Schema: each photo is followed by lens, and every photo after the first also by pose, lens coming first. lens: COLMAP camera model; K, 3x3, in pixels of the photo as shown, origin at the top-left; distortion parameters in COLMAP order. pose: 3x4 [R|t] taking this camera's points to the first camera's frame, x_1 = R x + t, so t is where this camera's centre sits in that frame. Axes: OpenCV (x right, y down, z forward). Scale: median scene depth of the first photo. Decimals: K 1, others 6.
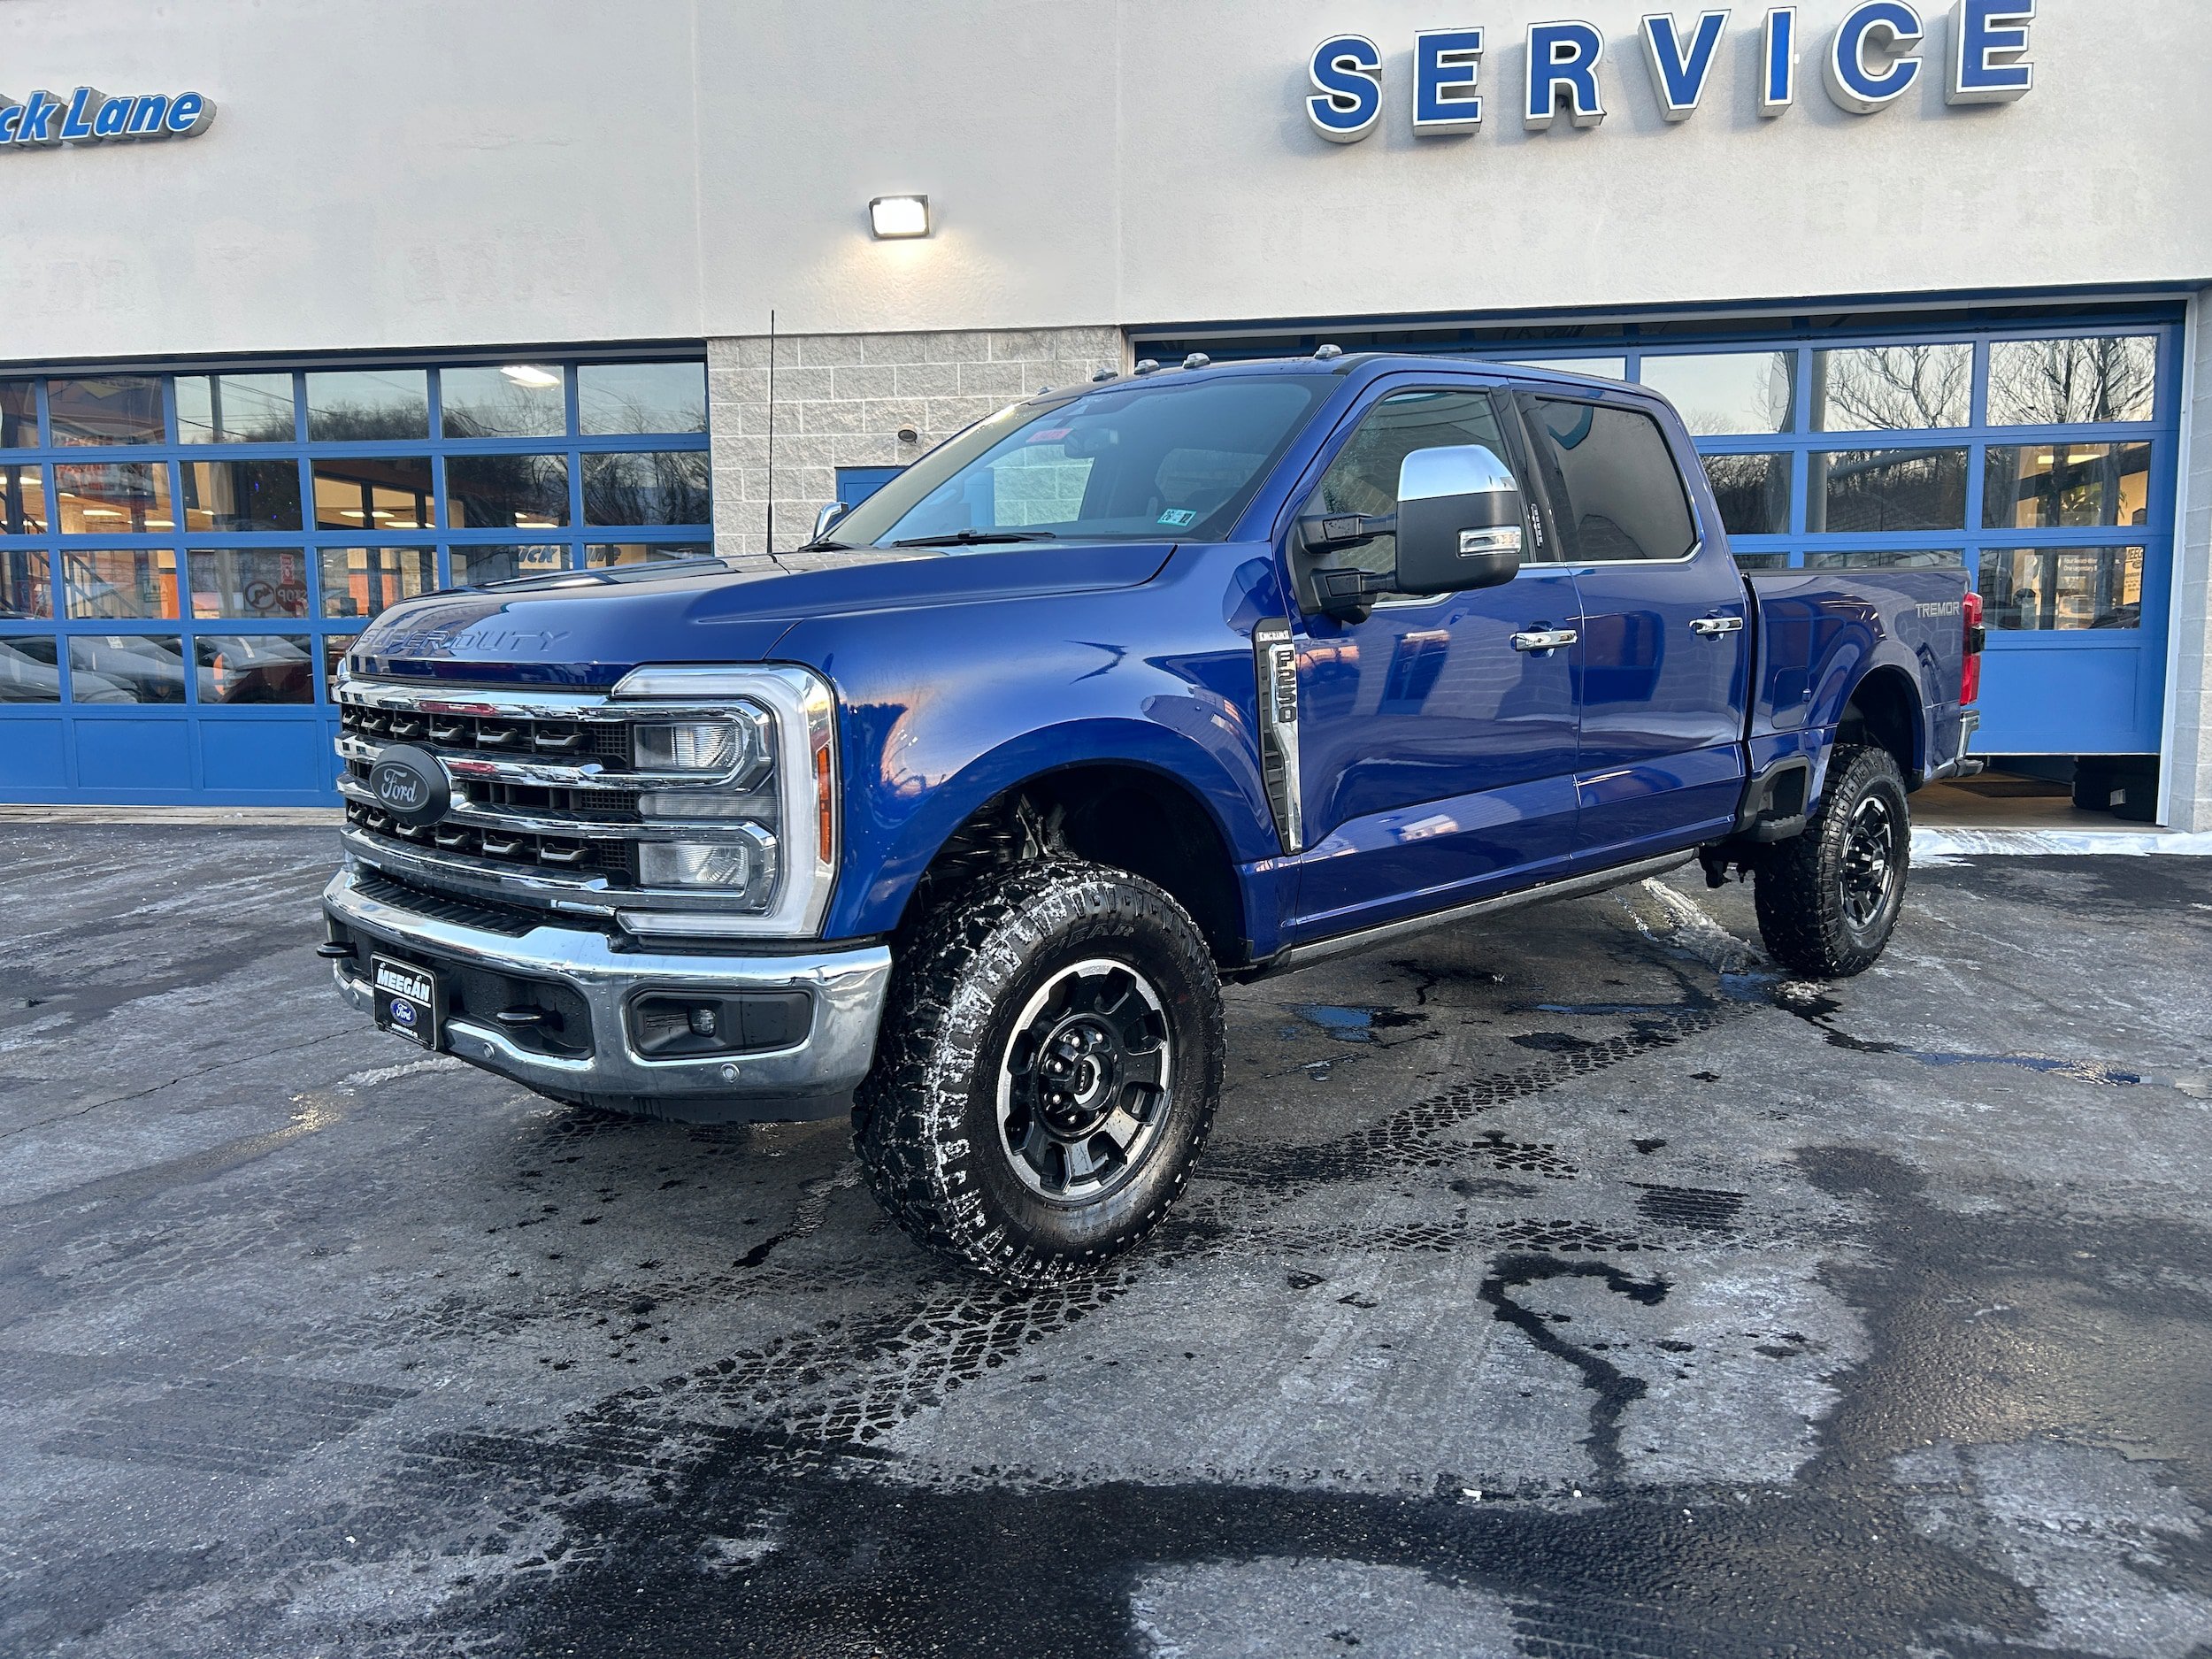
lens RADIAL K [[1659.1, 0, 1110.9], [0, 1659.1, 834.9], [0, 0, 1]] dist [0.061153, -0.068437]
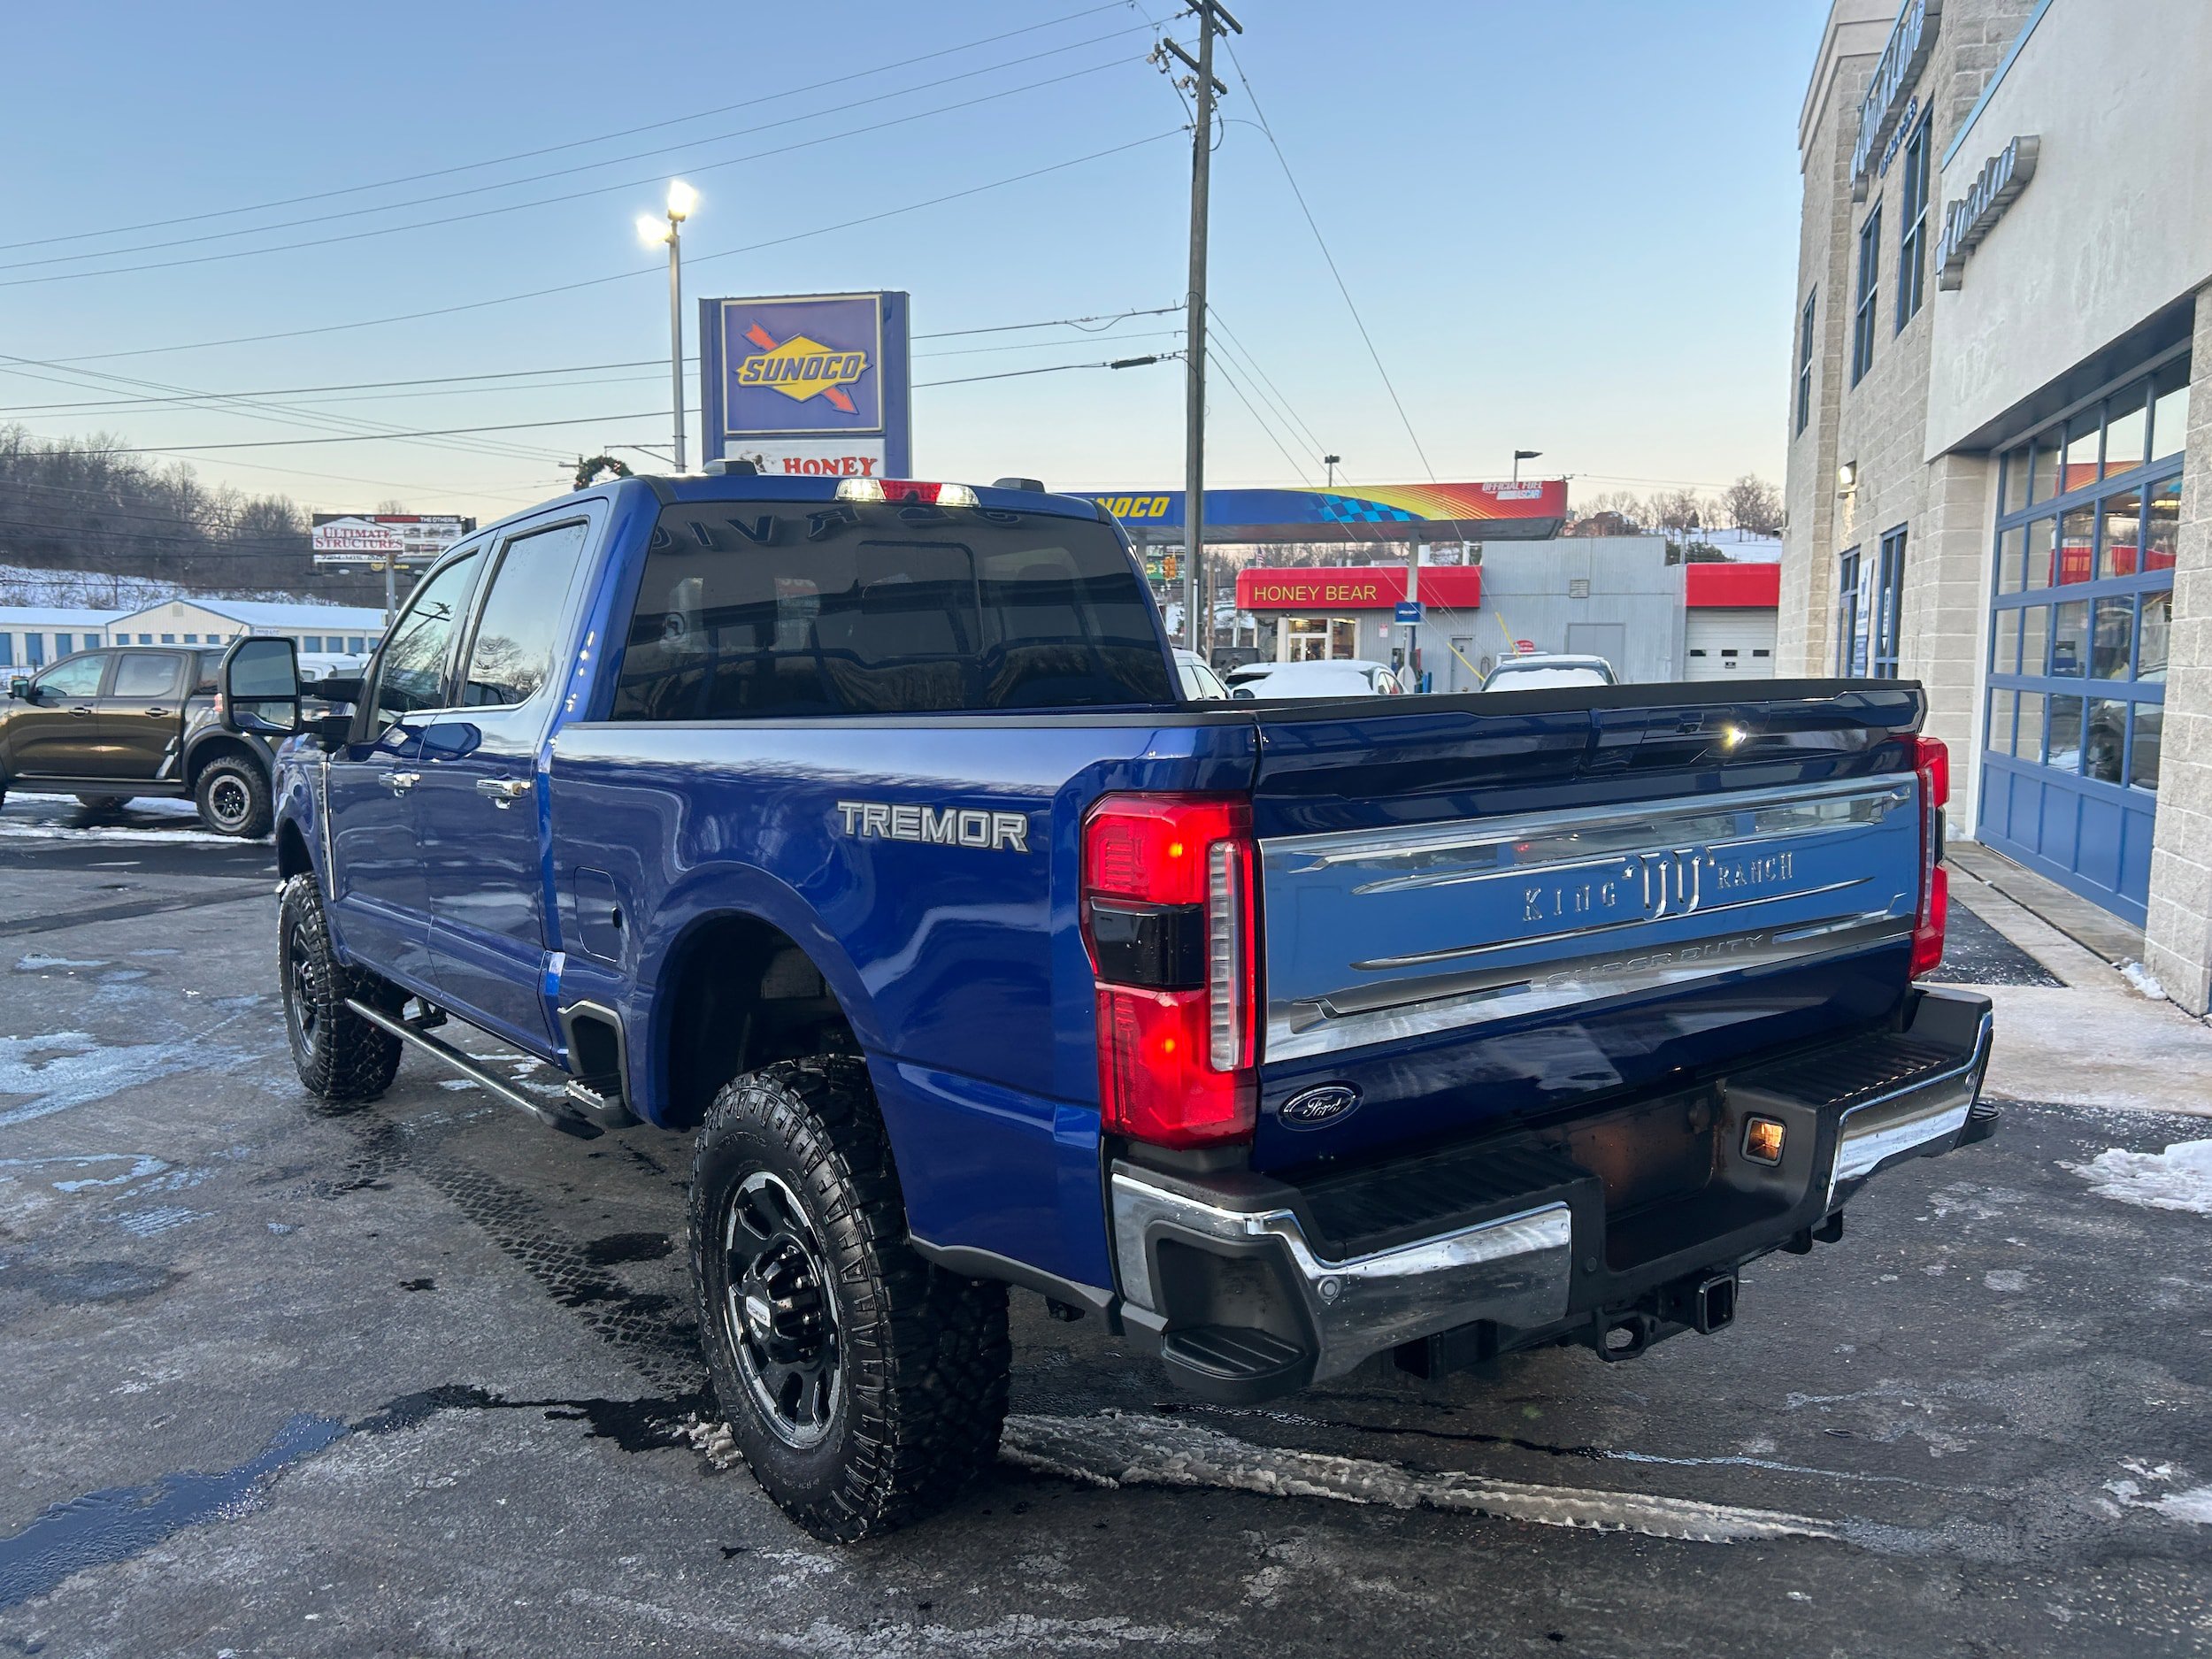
lens RADIAL K [[1664.1, 0, 1099.5], [0, 1664.1, 851.1], [0, 0, 1]] dist [0.043916, -0.040981]
pose [[-0.153282, 0.120485, -0.980810, 1.600513], [-0.108953, 0.984427, 0.137957, -0.343069], [0.982158, 0.128009, -0.137768, 2.016952]]
